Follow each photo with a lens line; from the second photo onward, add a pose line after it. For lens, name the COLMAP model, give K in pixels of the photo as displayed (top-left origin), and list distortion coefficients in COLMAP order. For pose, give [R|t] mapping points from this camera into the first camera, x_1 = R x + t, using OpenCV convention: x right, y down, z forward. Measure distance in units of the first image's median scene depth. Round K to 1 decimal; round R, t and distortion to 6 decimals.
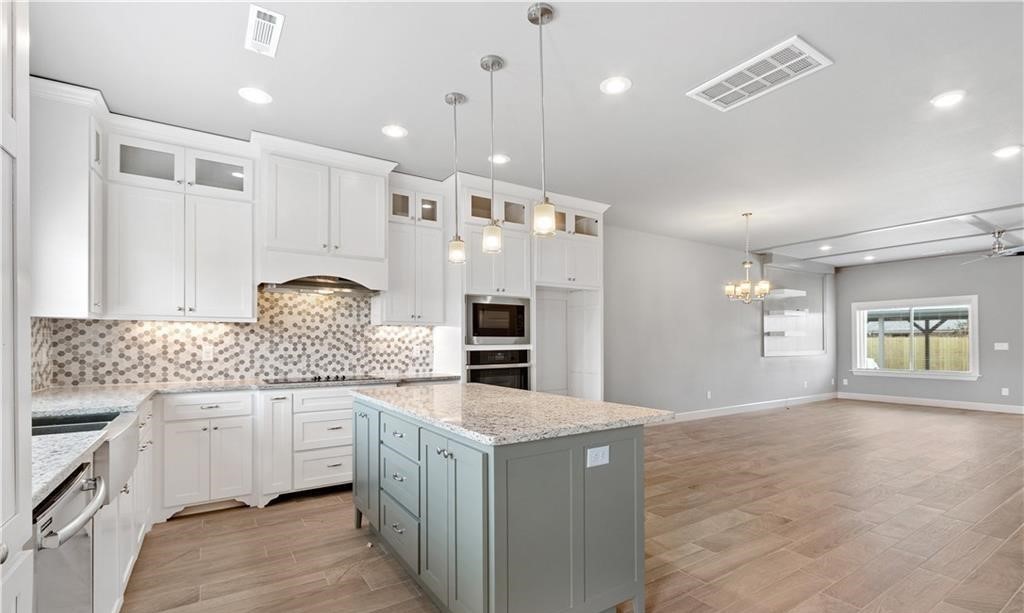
lens RADIAL K [[465.1, 0, 513.4], [0, 465.1, 340.4], [0, 0, 1]] dist [0.001404, -0.000342]
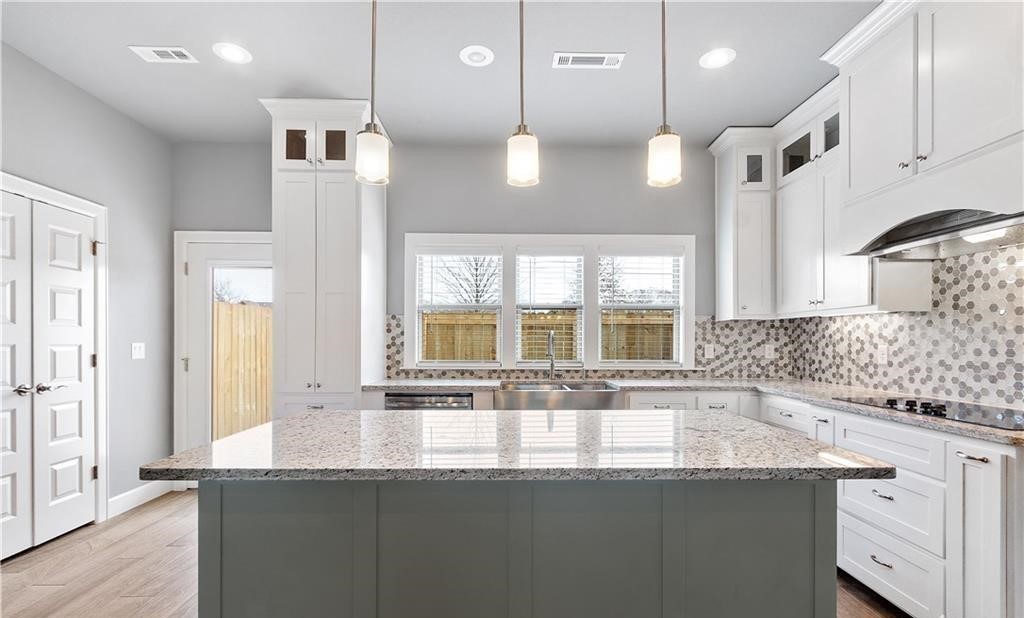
lens RADIAL K [[465.3, 0, 513.3], [0, 465.3, 343.5], [0, 0, 1]] dist [-0.000706, -0.000062]
pose [[-0.534433, 0.004790, -0.845198, 0.299848], [0.002376, 0.999989, 0.004164, 0.005093], [0.845208, 0.000217, -0.534438, 0.874146]]
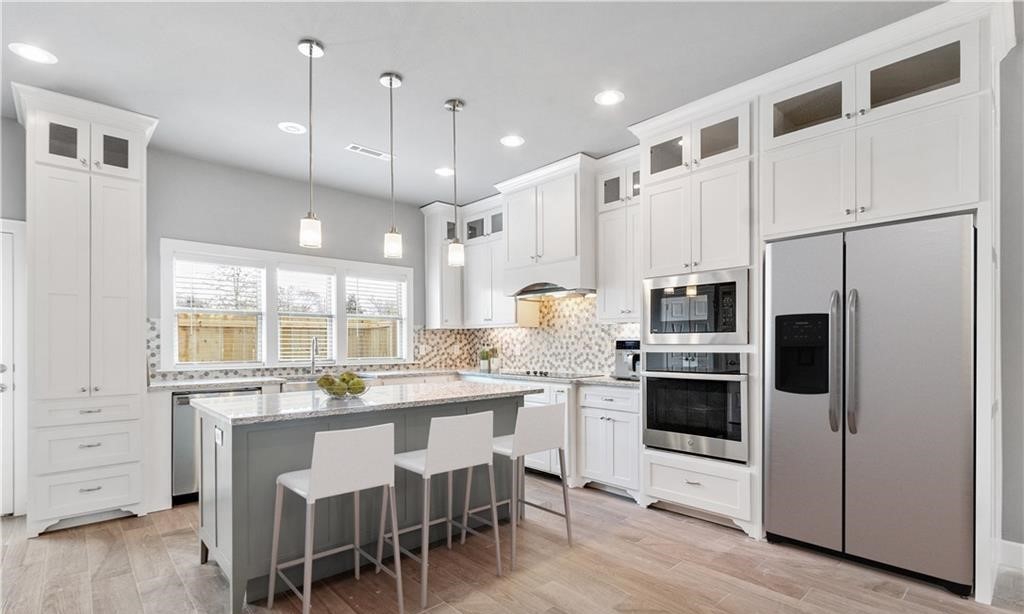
lens RADIAL K [[480.3, 0, 514.4], [0, 480.3, 344.9], [0, 0, 1]] dist [0.001084, 0.000024]
pose [[0.164841, 0.004613, -0.986309, 0.728769], [0.006849, 0.999960, 0.005822, 0.004531], [0.986296, -0.007715, 0.164803, 0.736092]]
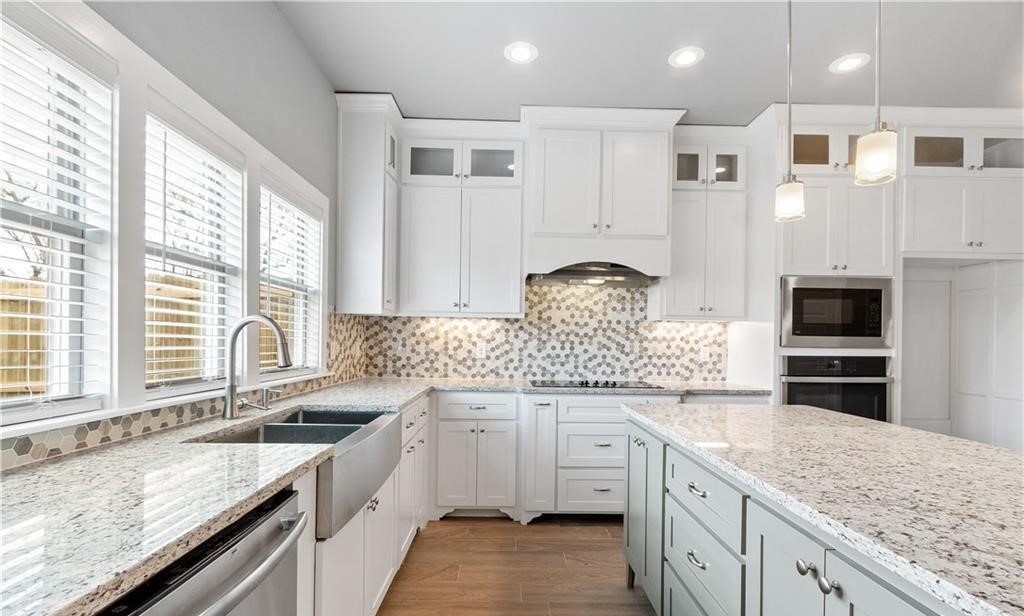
lens RADIAL K [[465.1, 0, 513.4], [0, 465.1, 341.9], [0, 0, 1]] dist [0.001404, -0.000342]
pose [[0.844711, 0.015397, -0.535000, -0.075491], [-0.013485, 0.999881, 0.007485, 0.001695], [0.535052, 0.000892, 0.844819, 0.205942]]
